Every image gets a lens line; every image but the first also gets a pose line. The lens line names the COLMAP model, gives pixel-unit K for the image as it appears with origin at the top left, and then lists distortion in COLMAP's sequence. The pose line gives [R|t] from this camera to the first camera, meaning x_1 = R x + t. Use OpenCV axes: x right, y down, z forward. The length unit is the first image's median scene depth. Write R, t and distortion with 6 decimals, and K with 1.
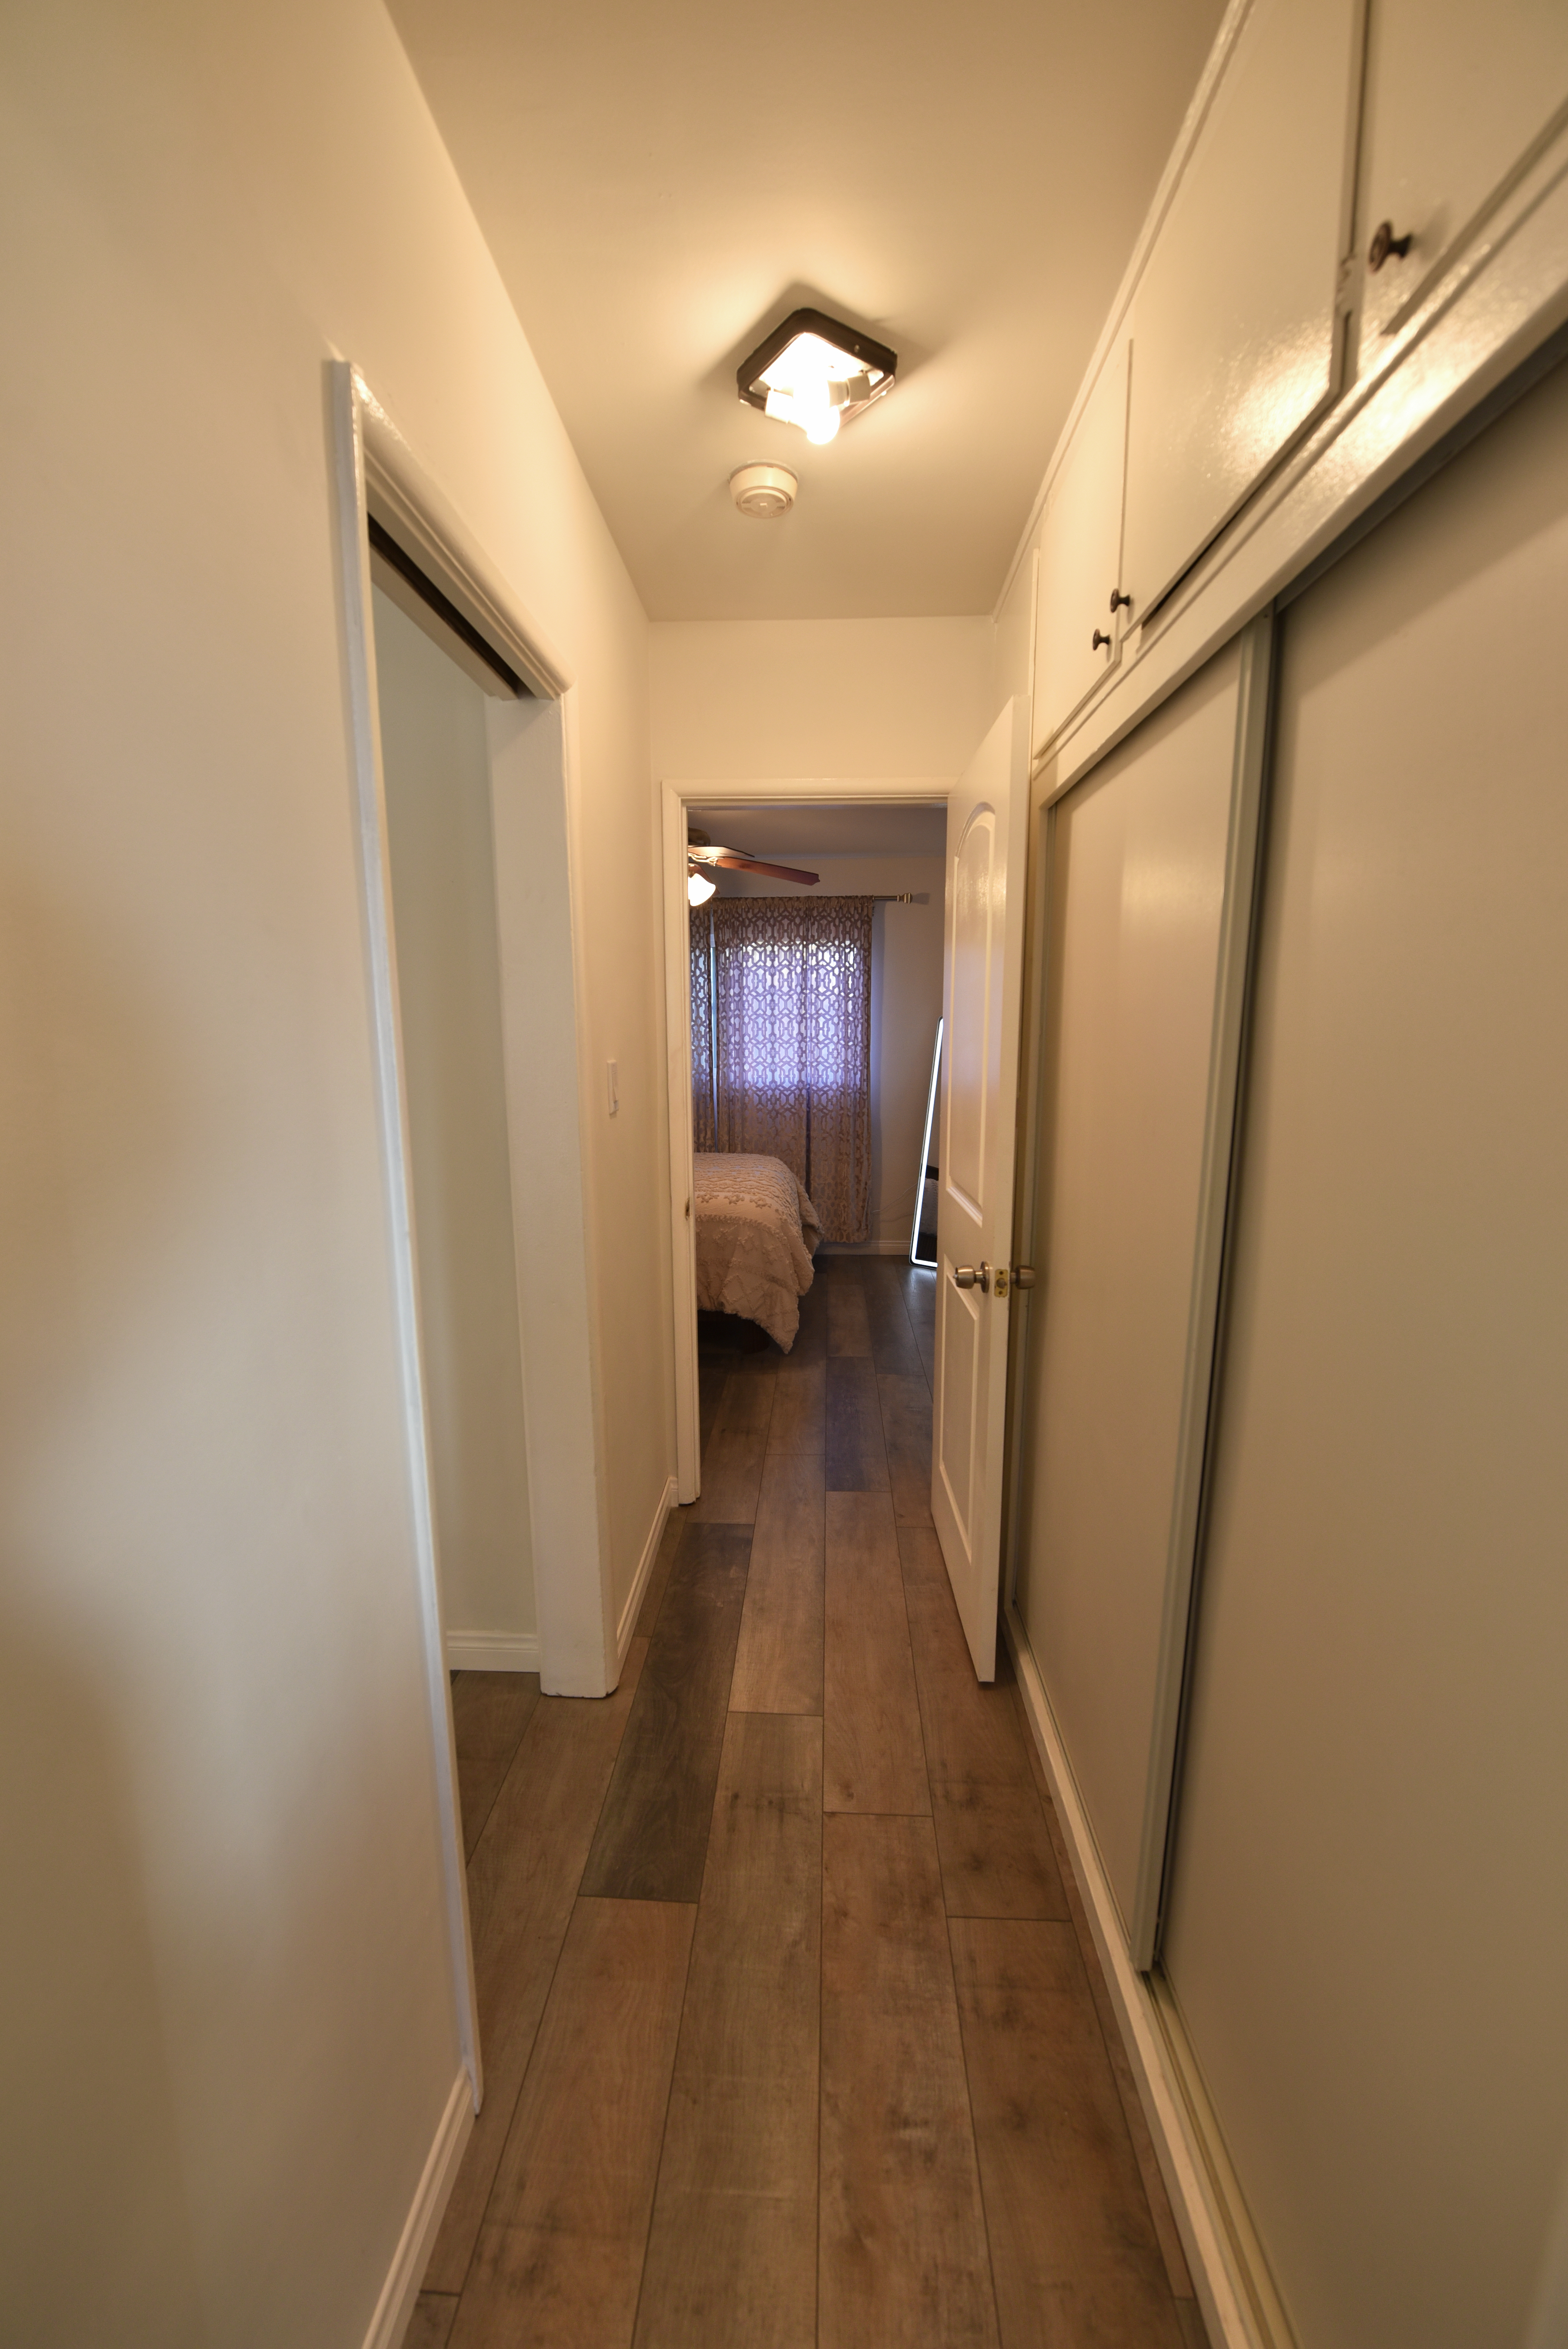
lens RADIAL K [[945.9, 0, 784.0], [0, 945.9, 1174.5], [0, 0, 1]] dist [-0.000084, 0.000000]
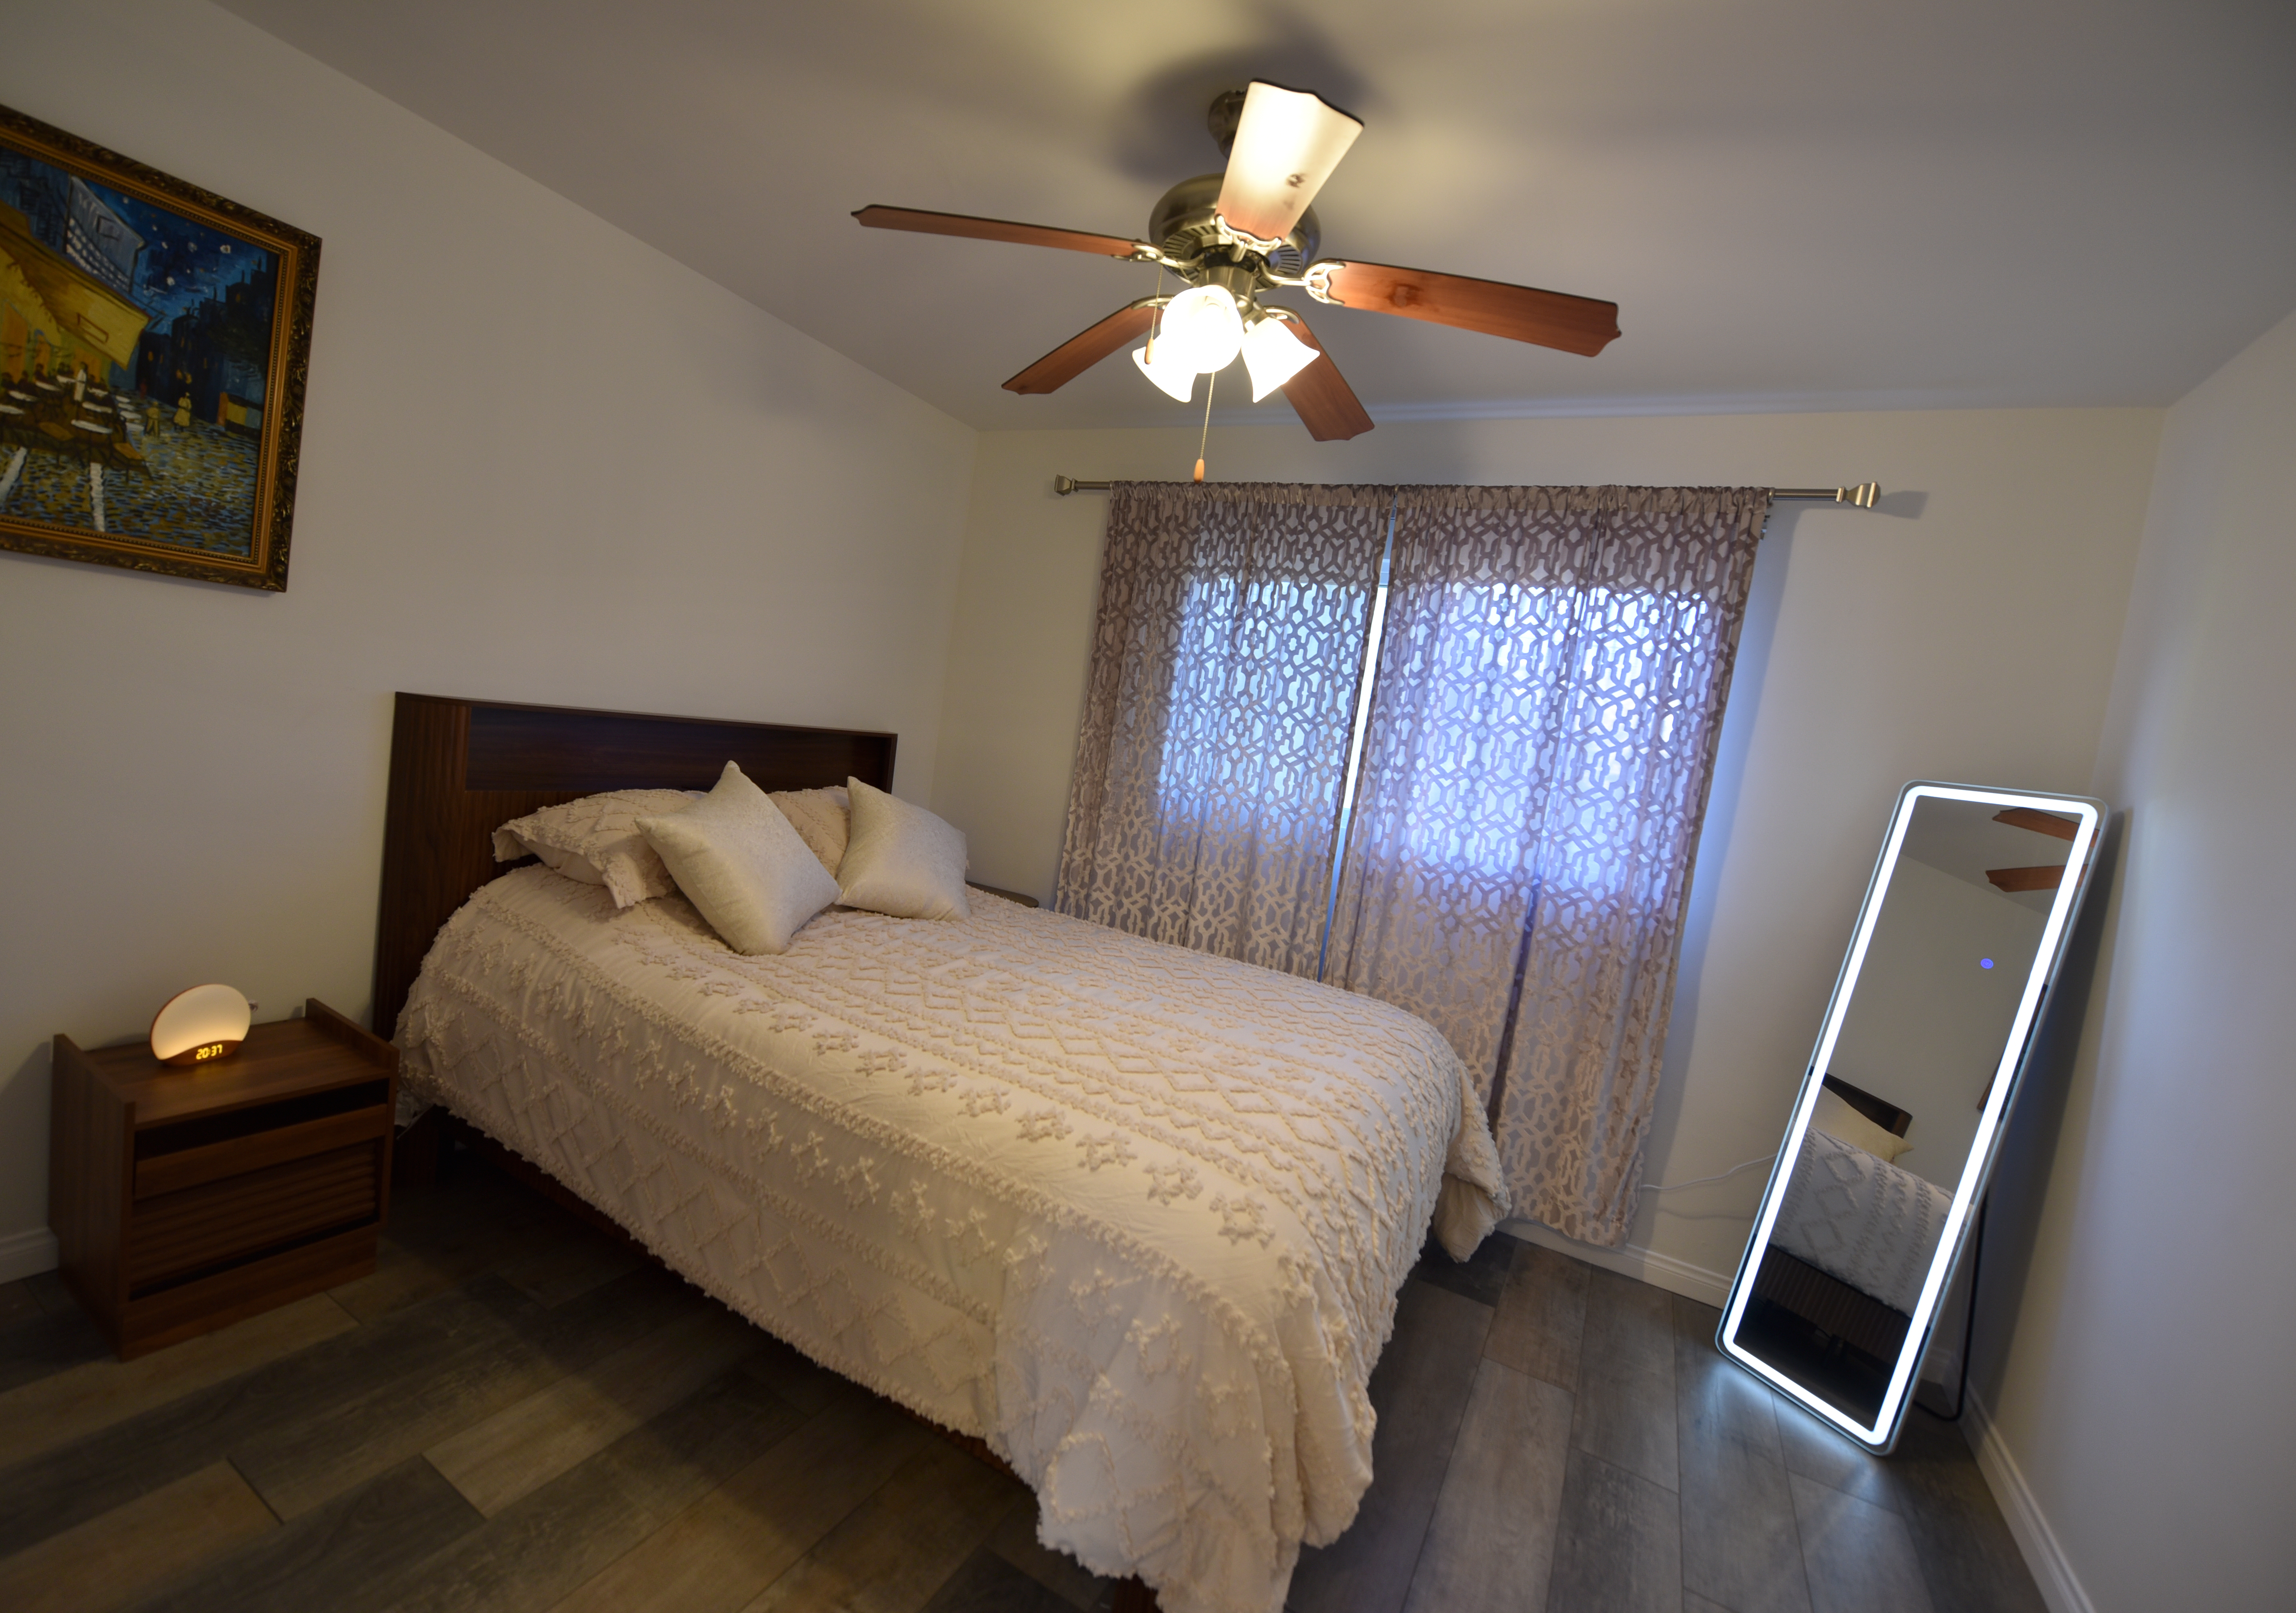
lens RADIAL K [[993.9, 0, 1056.8], [0, 993.9, 800.7], [0, 0, 1]] dist [-0.024931, 0.000179]
pose [[0.870540, 0.168518, -0.462345, 0.038926], [-0.211926, 0.976332, -0.043172, -0.061653], [0.444126, 0.135566, 0.885649, 0.458599]]
